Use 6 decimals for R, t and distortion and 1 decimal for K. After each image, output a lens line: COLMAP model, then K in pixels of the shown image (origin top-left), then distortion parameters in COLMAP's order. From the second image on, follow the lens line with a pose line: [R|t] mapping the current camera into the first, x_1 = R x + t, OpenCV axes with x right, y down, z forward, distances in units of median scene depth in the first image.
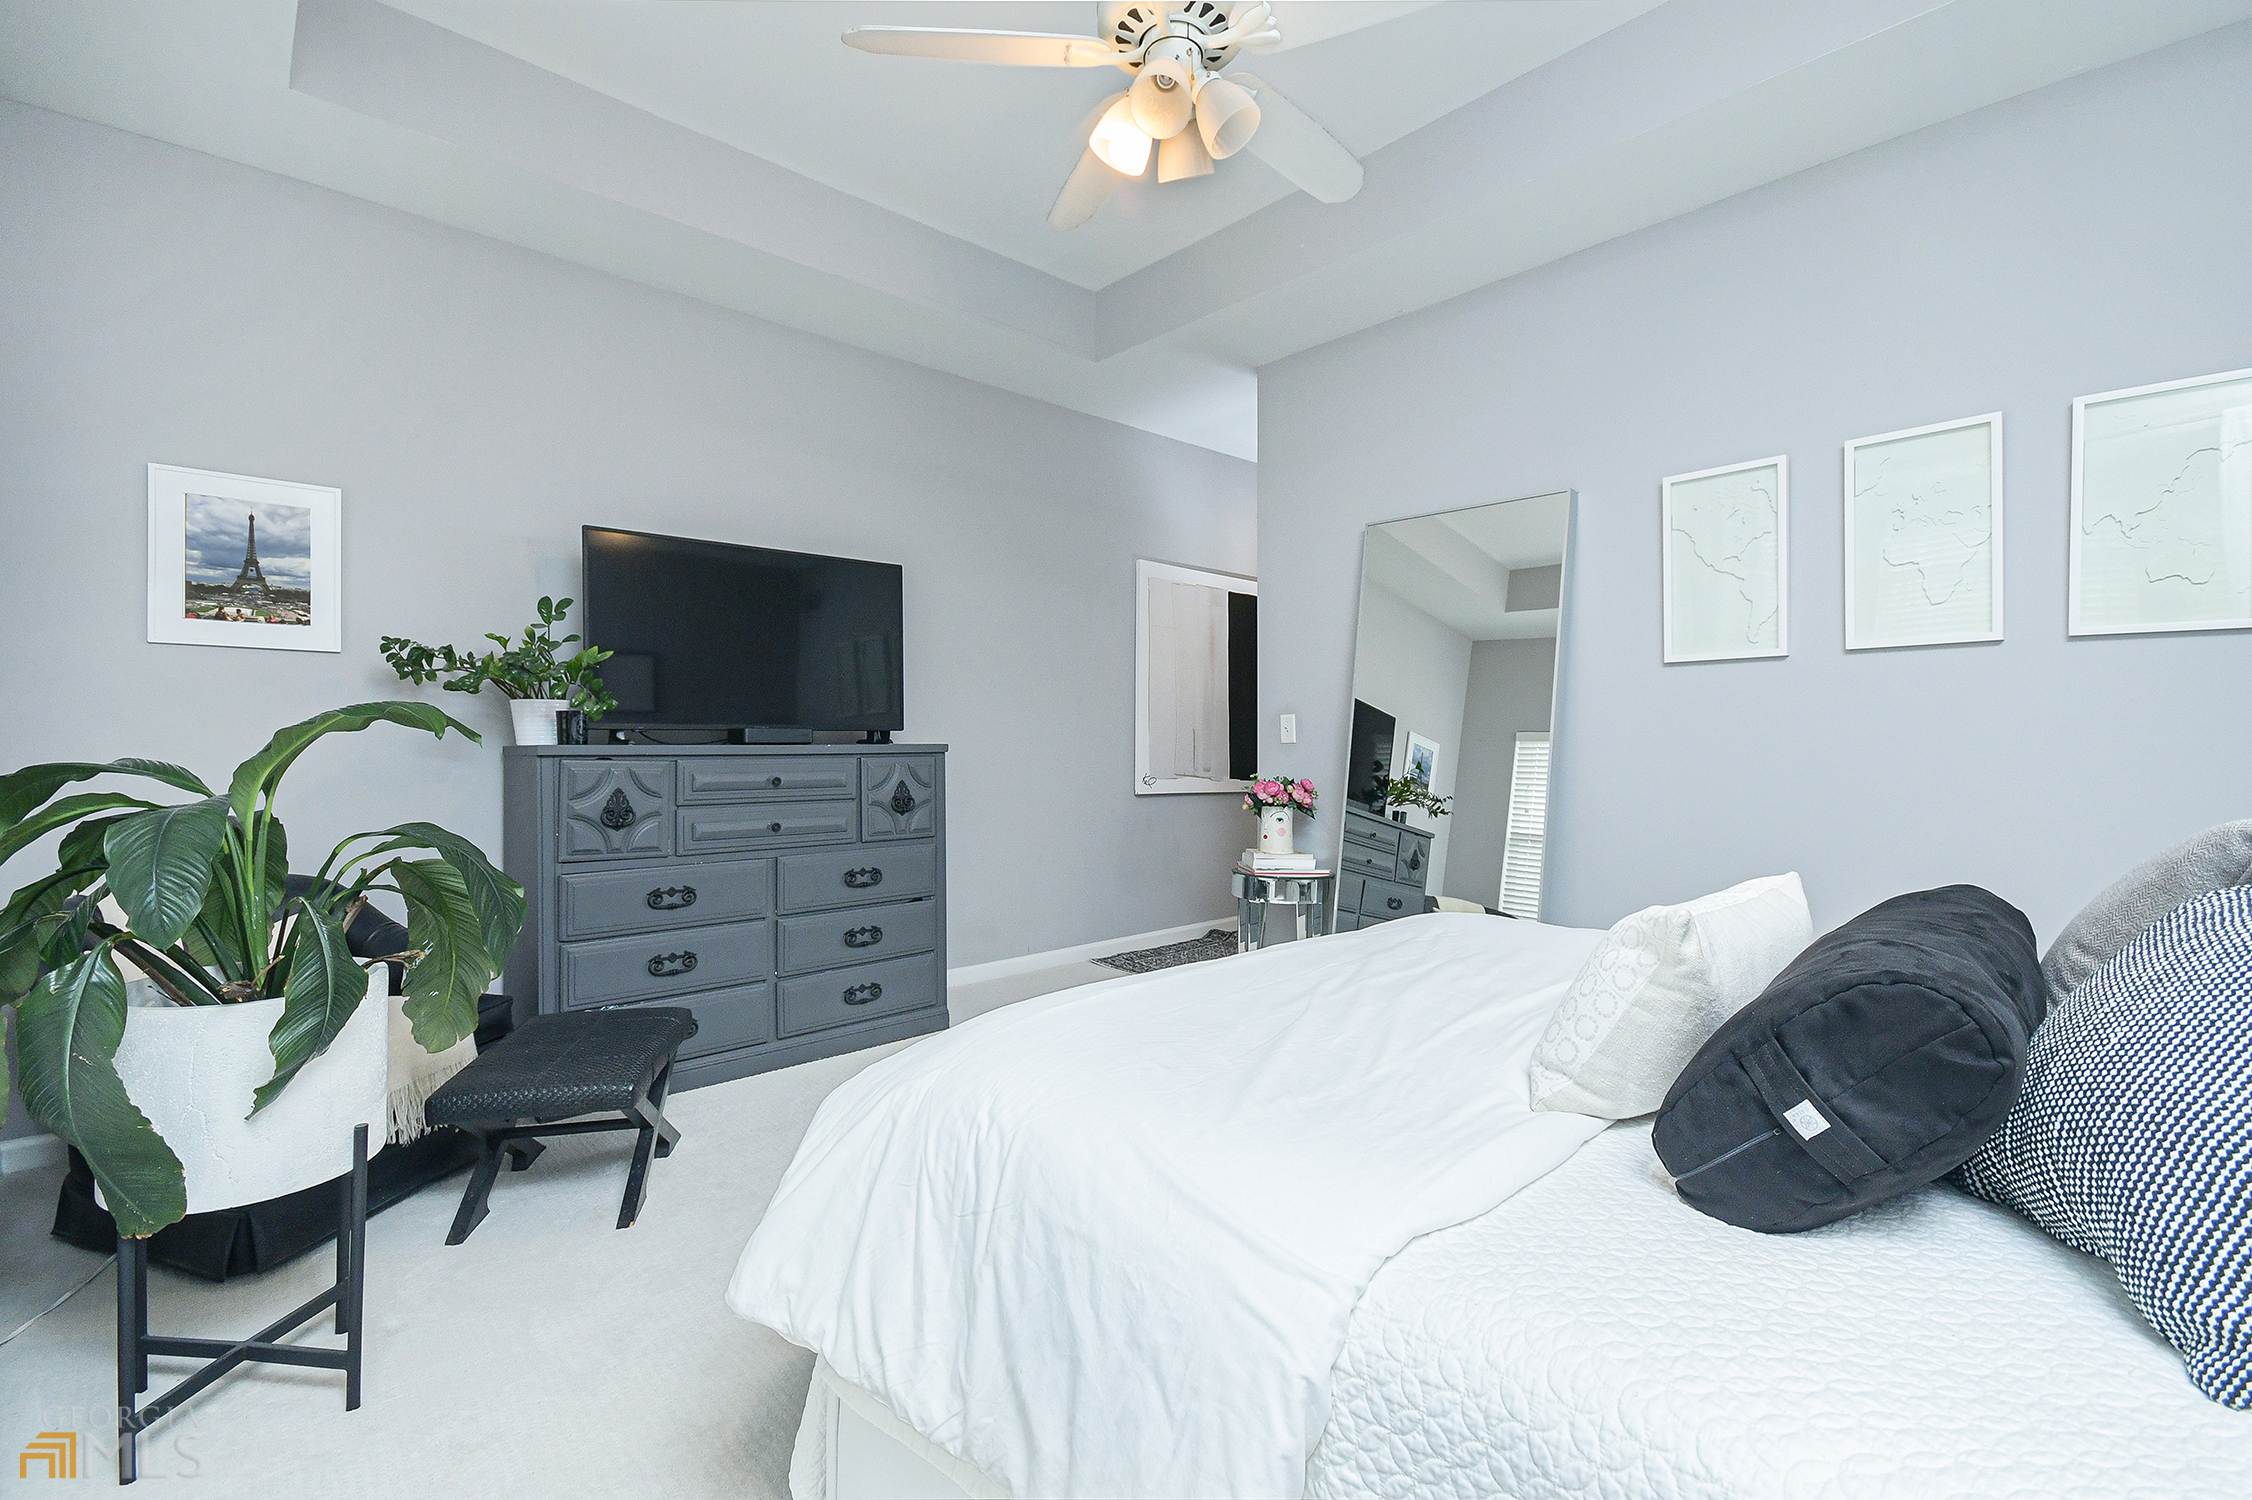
lens RADIAL K [[981.1, 0, 1130.0], [0, 981.1, 746.8], [0, 0, 1]] dist [0.019140, -0.009980]
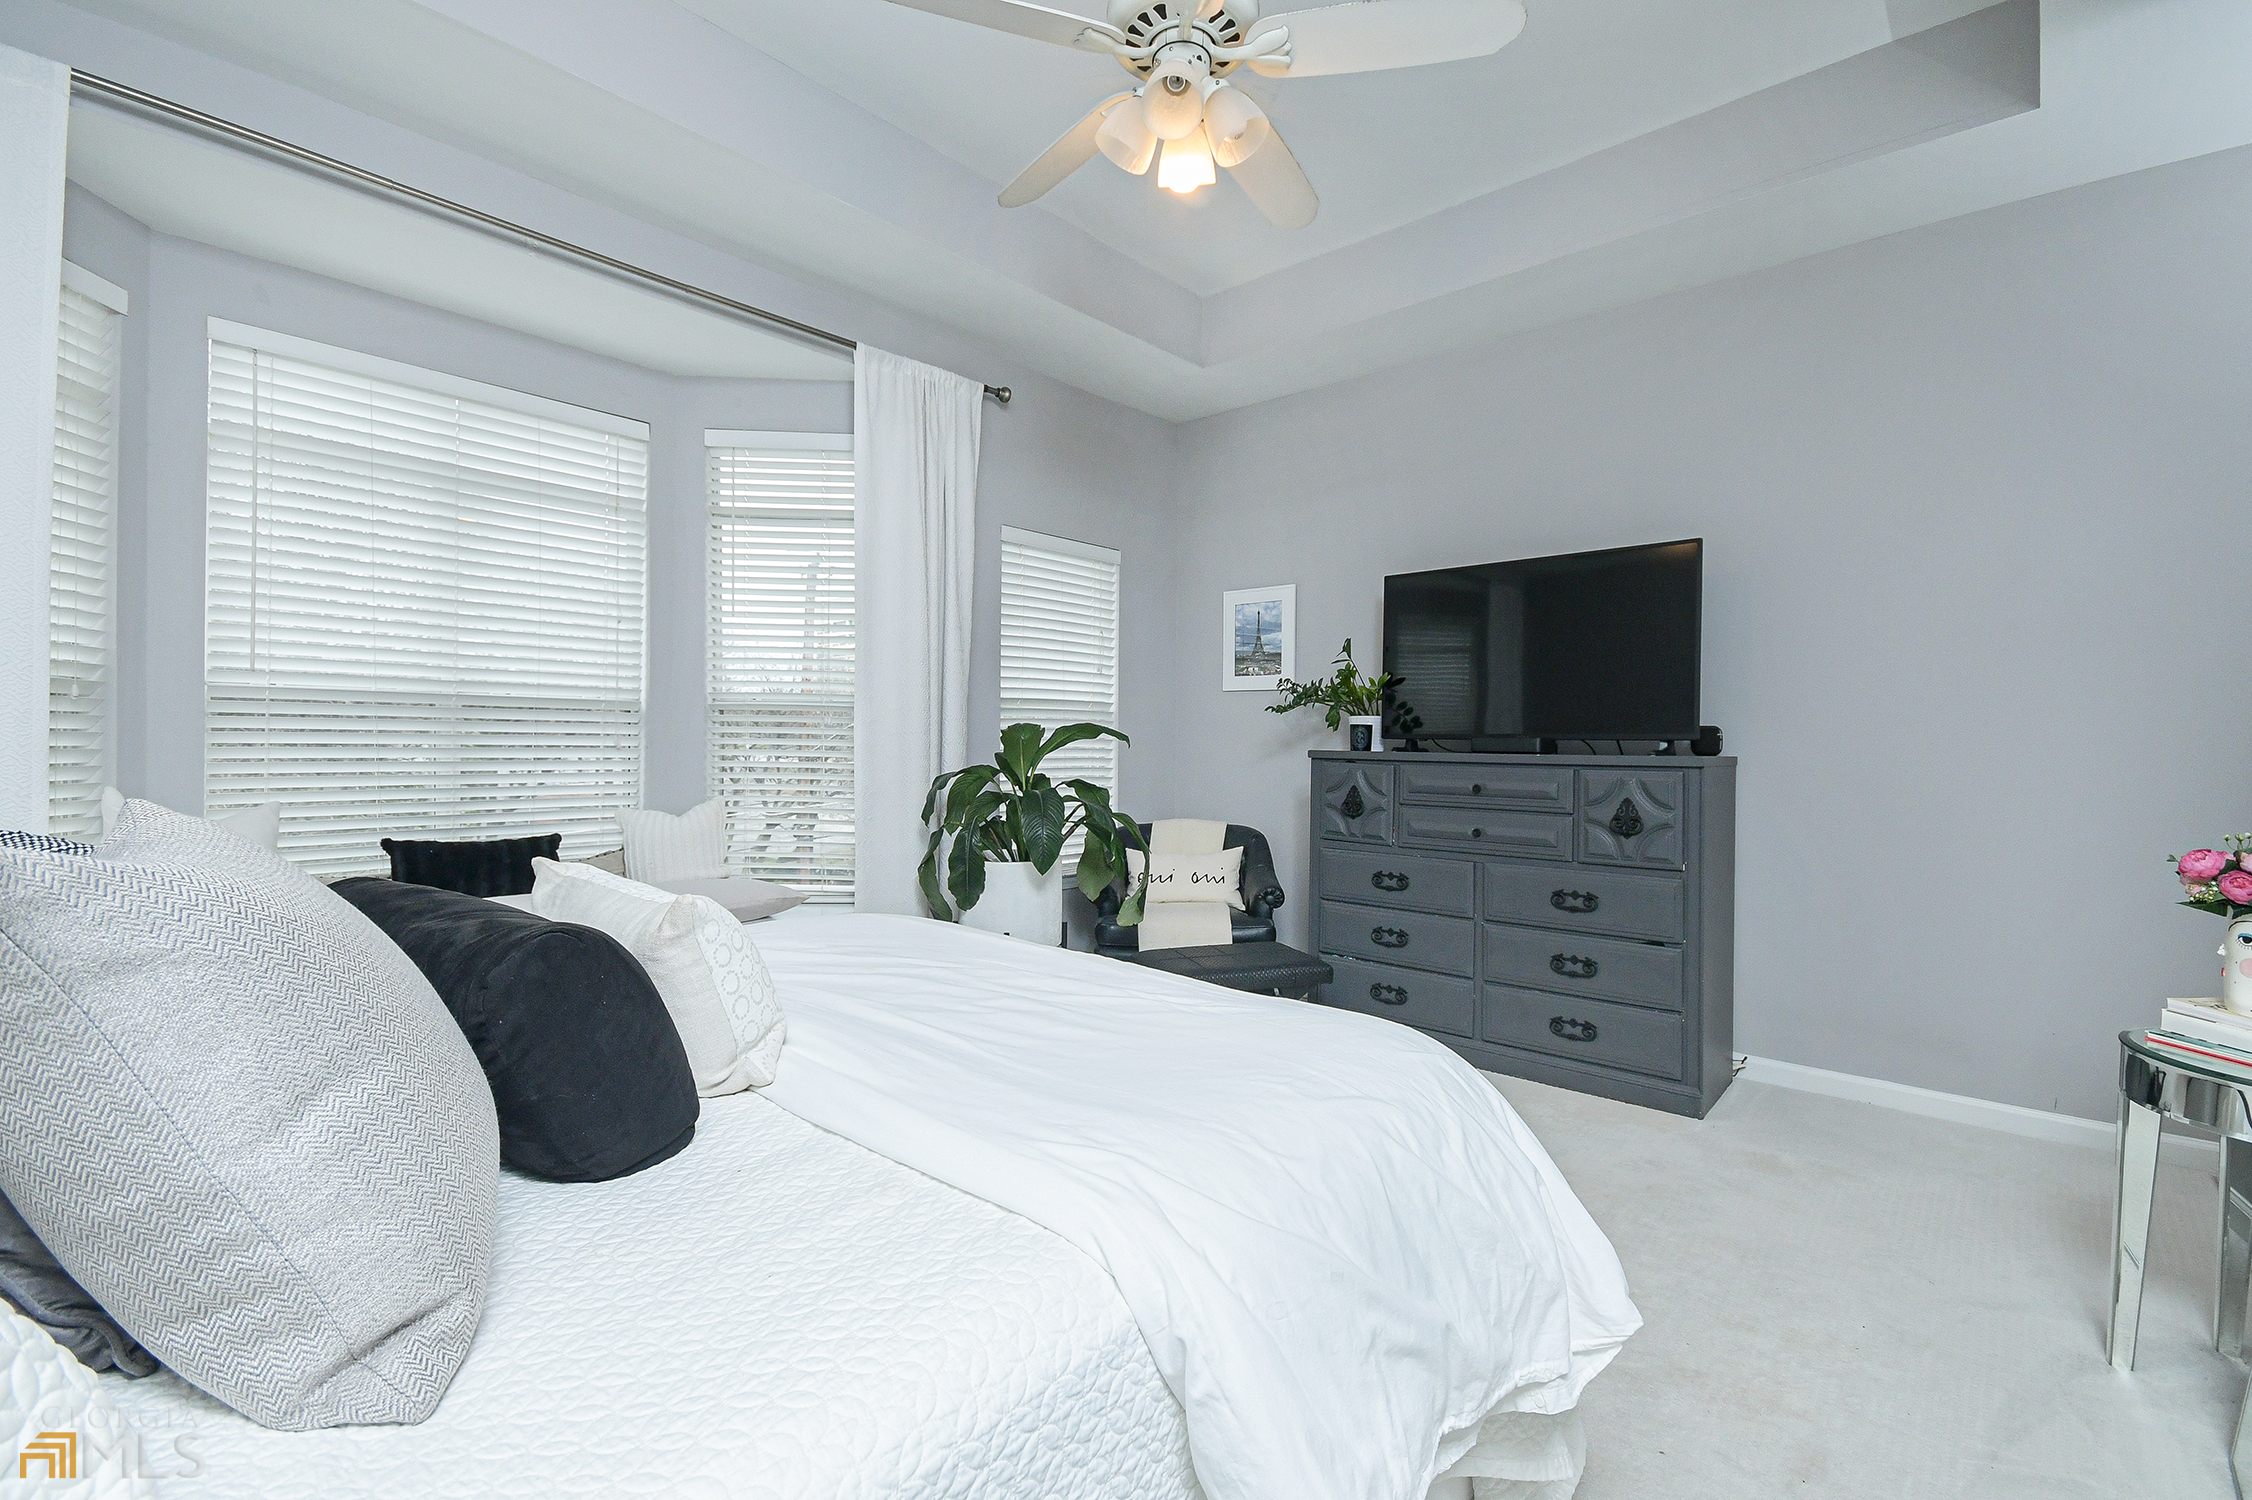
lens RADIAL K [[981.1, 0, 1129.6], [0, 981.1, 741.4], [0, 0, 1]] dist [0.019140, -0.009980]
pose [[0.117661, -0.001505, -0.993053, 0.593827], [-0.019407, 0.999804, -0.003814, -0.003431], [0.992864, 0.019721, 0.117609, 0.486549]]
